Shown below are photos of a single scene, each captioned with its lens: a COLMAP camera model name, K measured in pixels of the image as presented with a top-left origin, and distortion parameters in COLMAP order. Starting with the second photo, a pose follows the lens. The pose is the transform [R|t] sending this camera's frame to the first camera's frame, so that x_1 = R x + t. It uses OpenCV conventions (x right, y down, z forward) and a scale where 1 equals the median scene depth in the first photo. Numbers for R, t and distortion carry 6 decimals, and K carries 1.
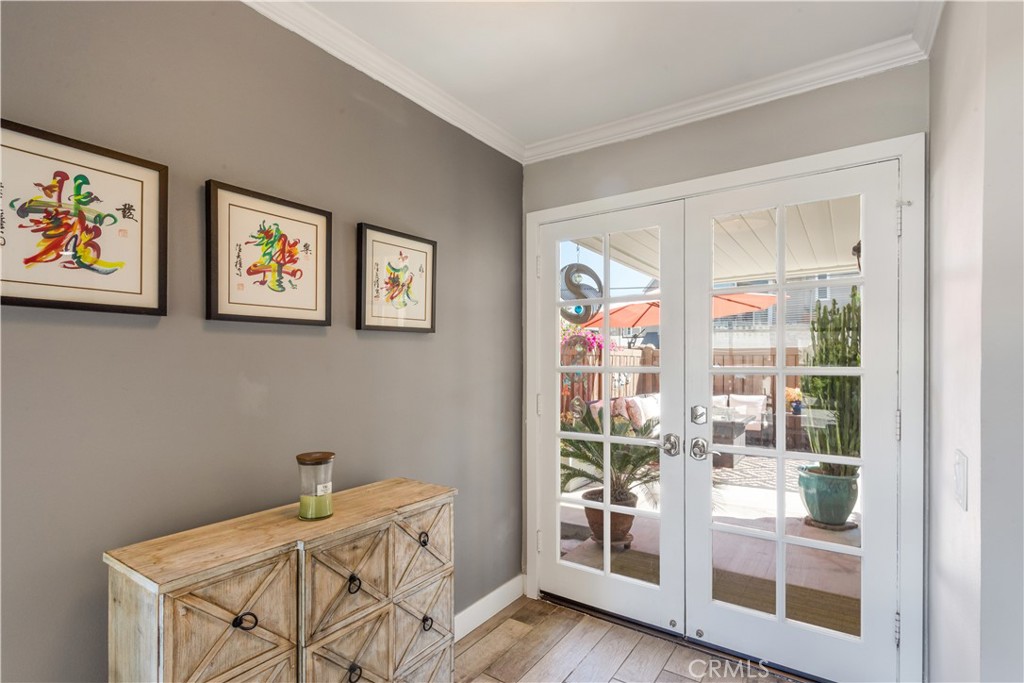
lens RADIAL K [[490.8, 0, 509.8], [0, 490.8, 361.2], [0, 0, 1]] dist [0.001810, 0.000167]
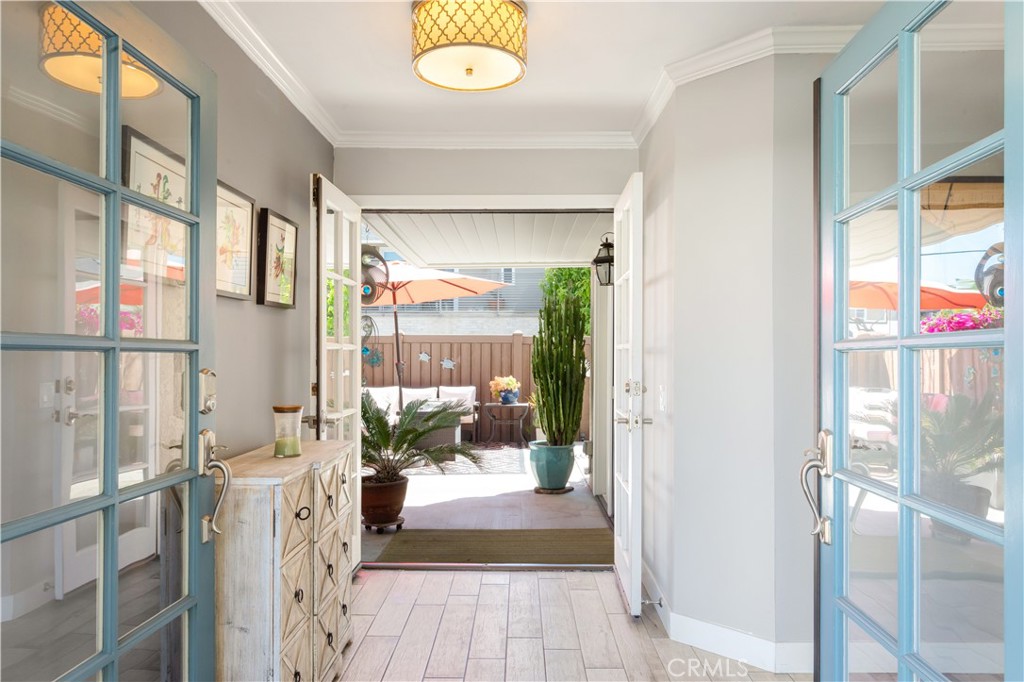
lens RADIAL K [[711.1, 0, 512.0], [0, 711.1, 341.0], [0, 0, 1]] dist [0.002395, 0.000178]
pose [[0.825953, 0.012944, 0.563590, -0.359340], [-0.001141, 0.999773, -0.021289, 0.024710], [-0.563738, 0.016941, 0.825780, -0.304648]]
